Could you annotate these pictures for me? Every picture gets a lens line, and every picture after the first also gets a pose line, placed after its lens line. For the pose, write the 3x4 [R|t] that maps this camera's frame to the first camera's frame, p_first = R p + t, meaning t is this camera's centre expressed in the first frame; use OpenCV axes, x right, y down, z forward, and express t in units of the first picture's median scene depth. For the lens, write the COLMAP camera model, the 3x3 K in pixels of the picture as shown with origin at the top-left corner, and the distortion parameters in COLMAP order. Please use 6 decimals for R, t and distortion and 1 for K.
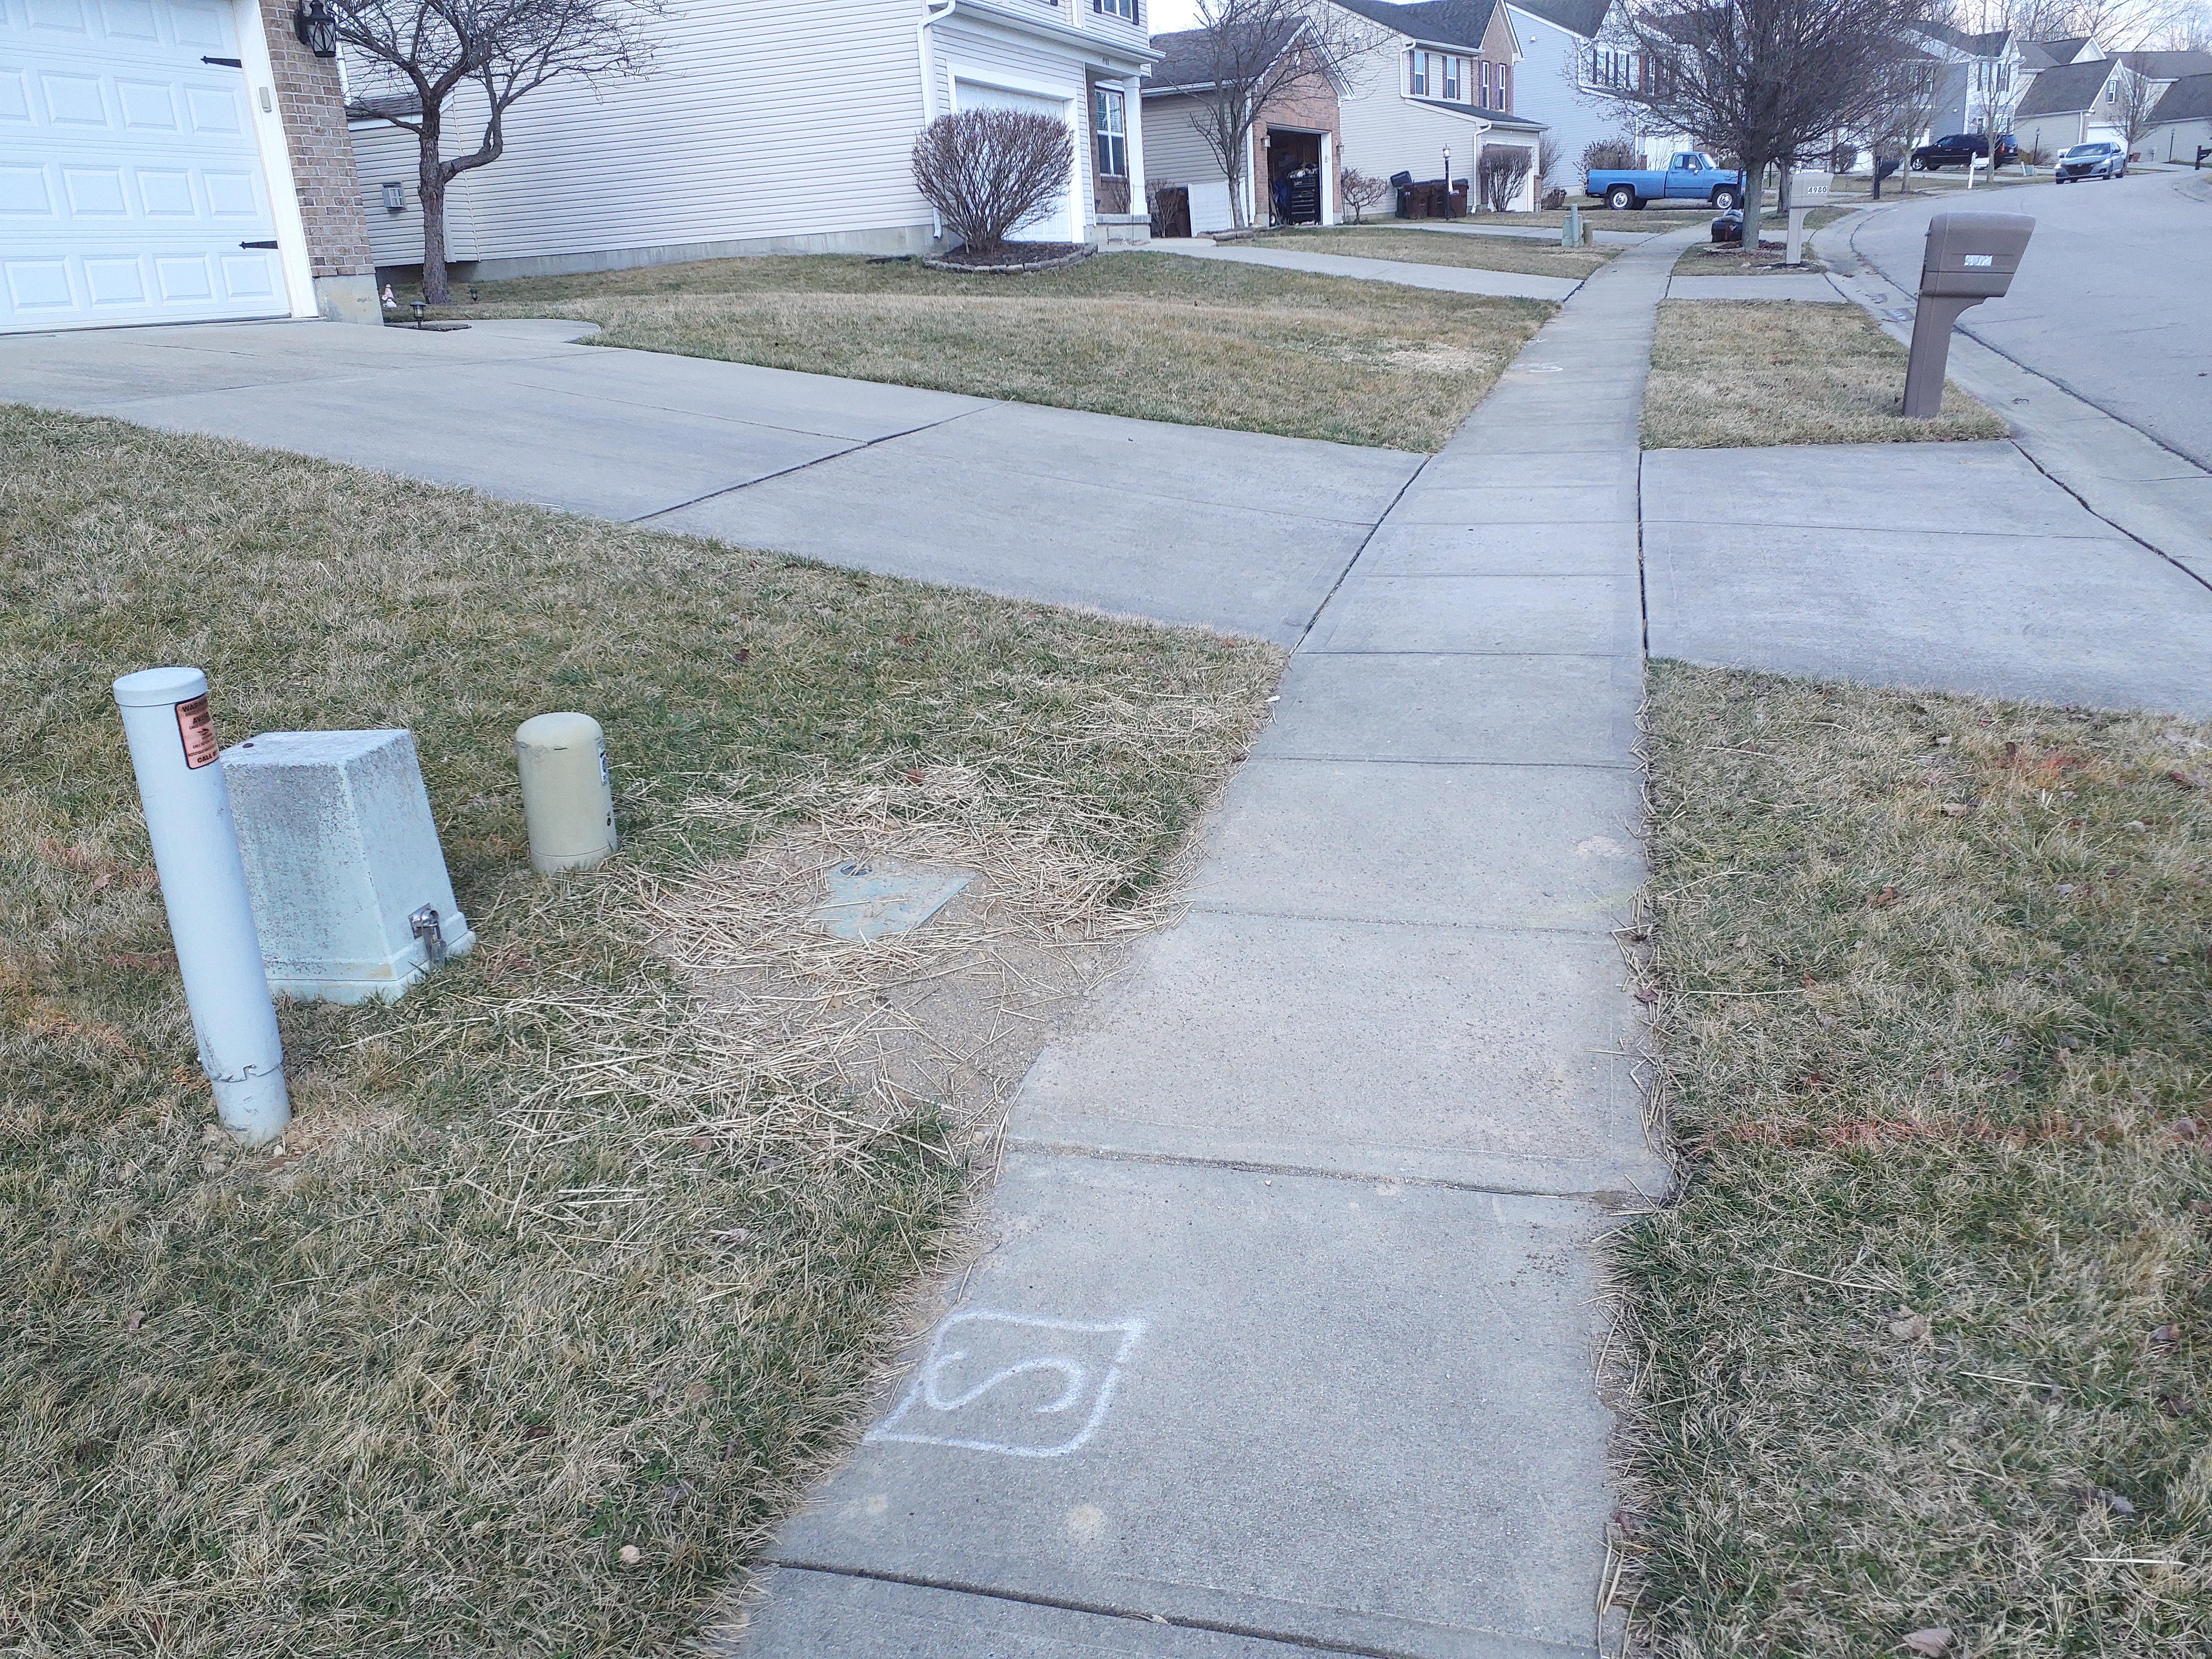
lens RADIAL K [[1771.8, 0, 1100.8], [0, 1771.8, 832.7], [0, 0, 1]] dist [0.024911, -0.030297]
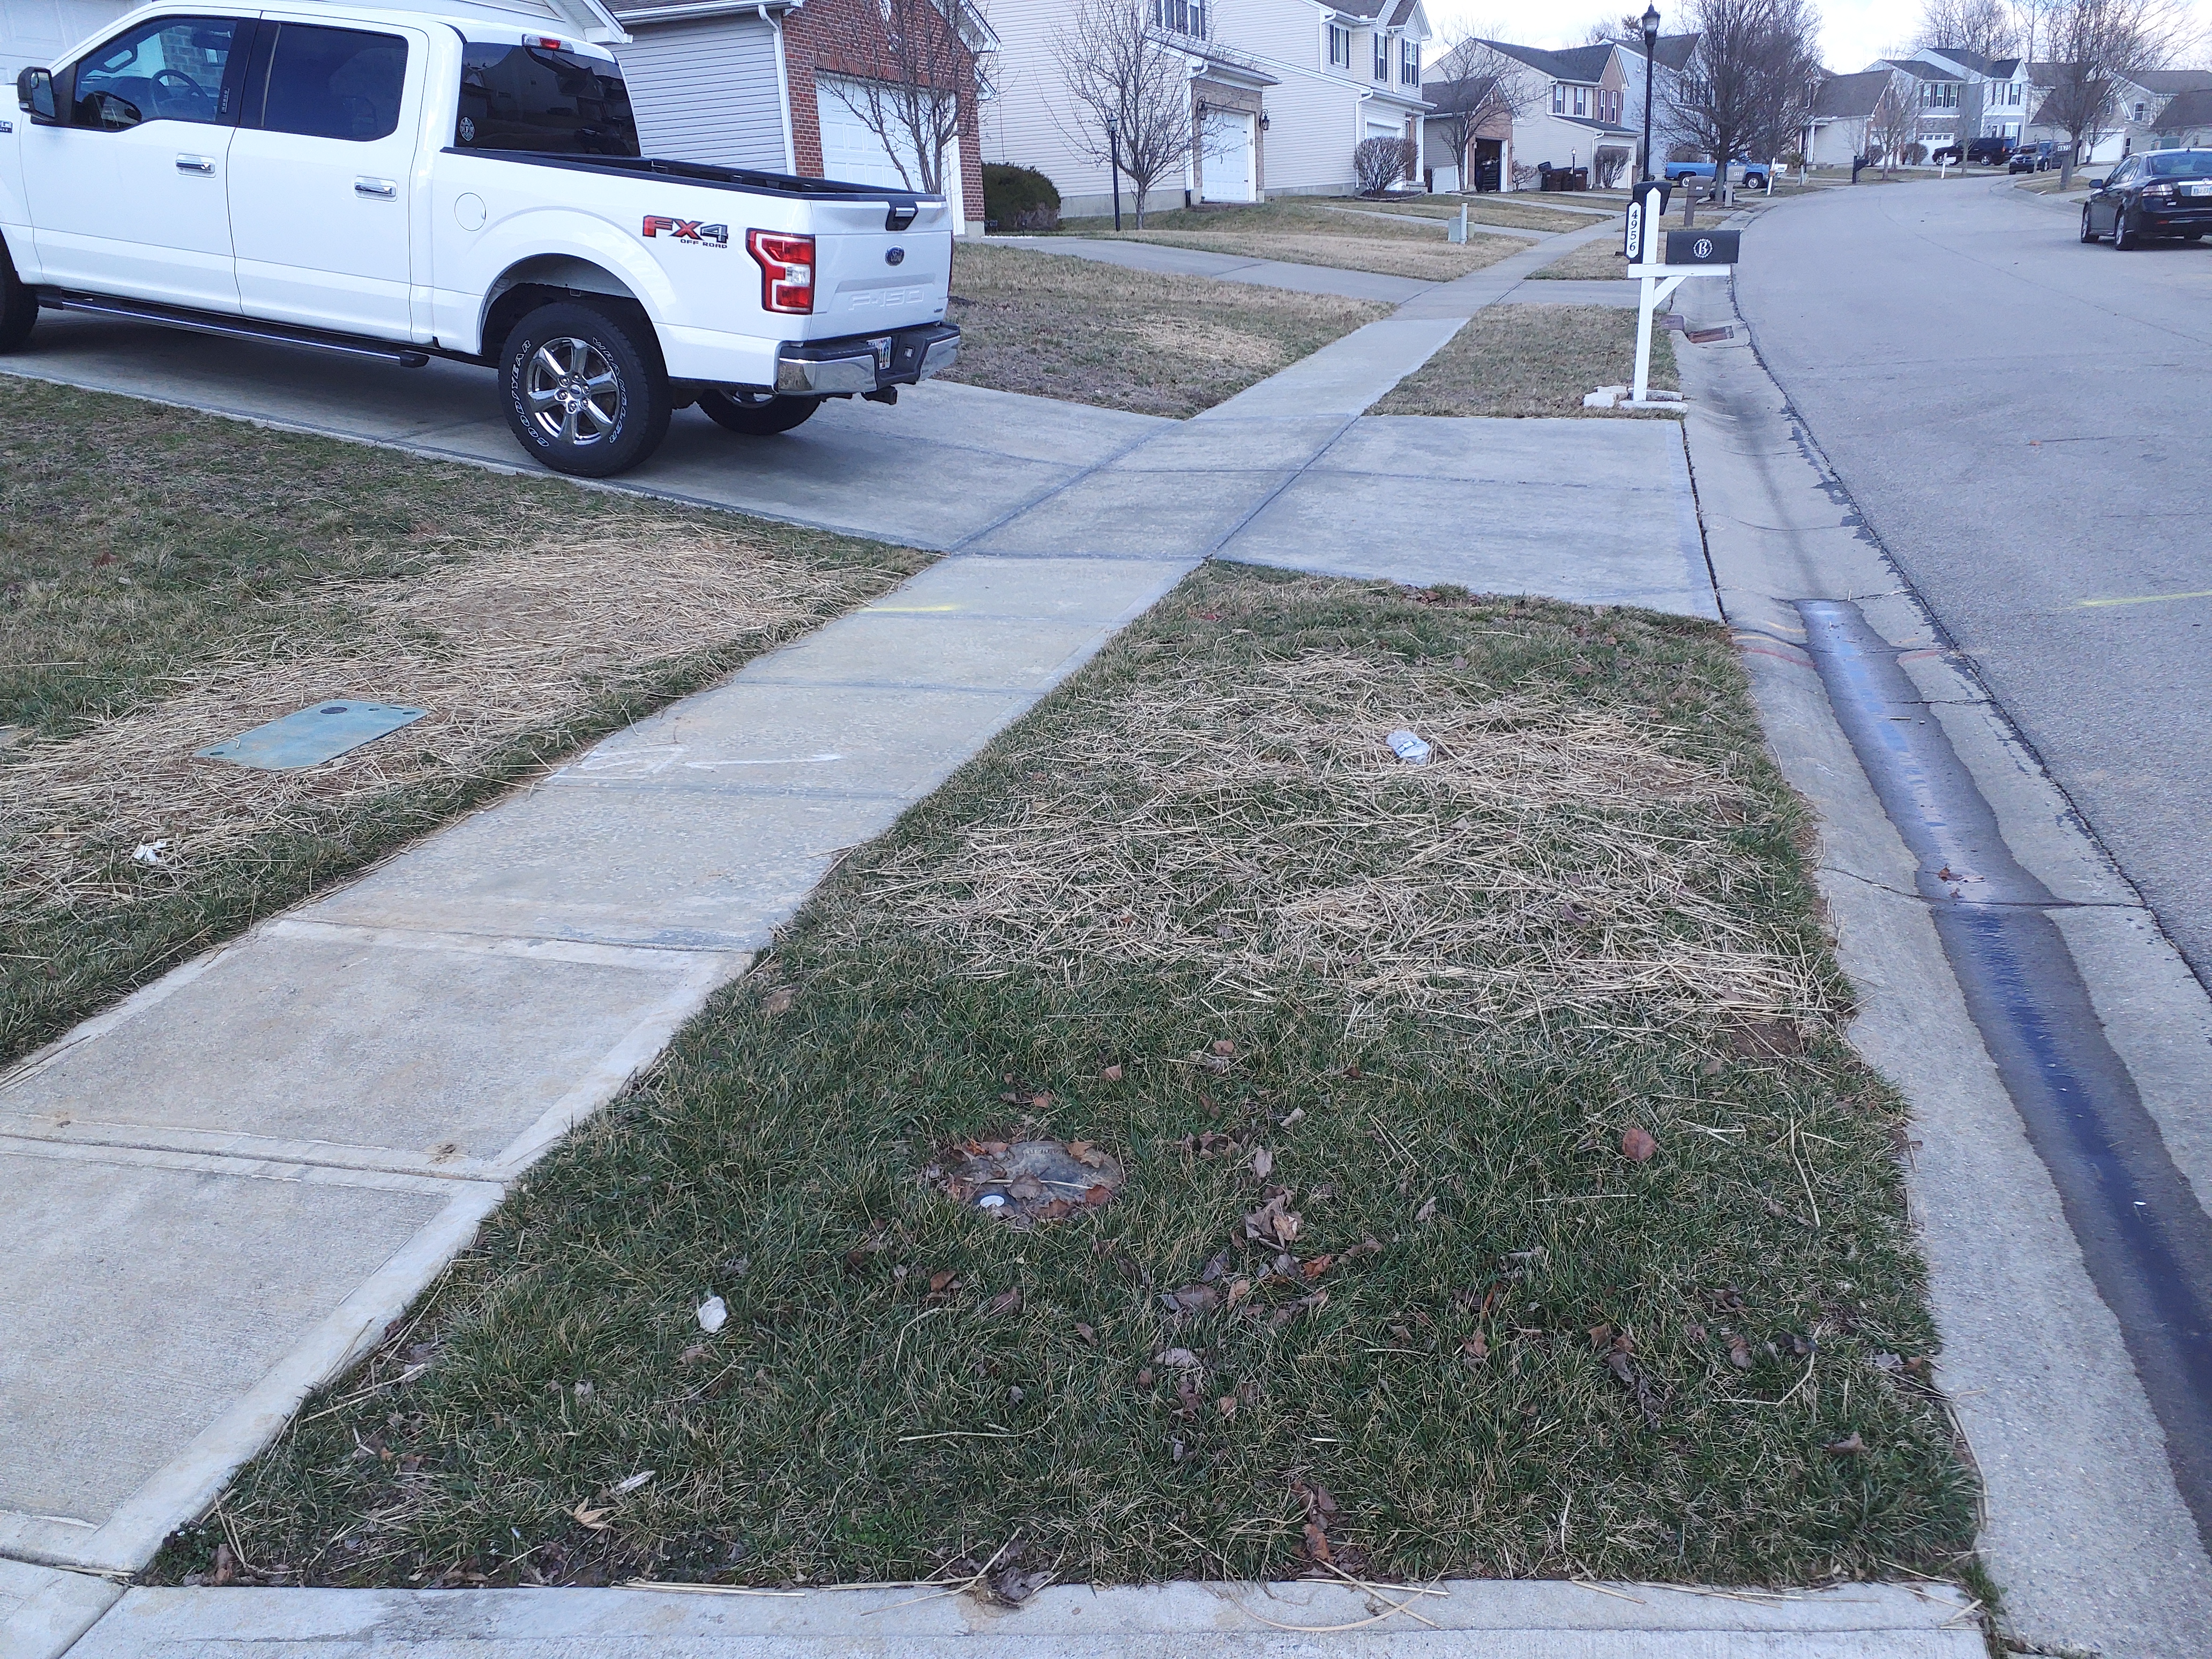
lens RADIAL K [[1771.8, 0, 1106.5], [0, 1771.8, 821.2], [0, 0, 1]] dist [0.024911, -0.030297]
pose [[0.997751, 0.032903, -0.058403, -0.107806], [-0.032814, 0.999458, 0.002477, 0.221372], [0.058453, -0.000555, 0.998290, -0.597735]]
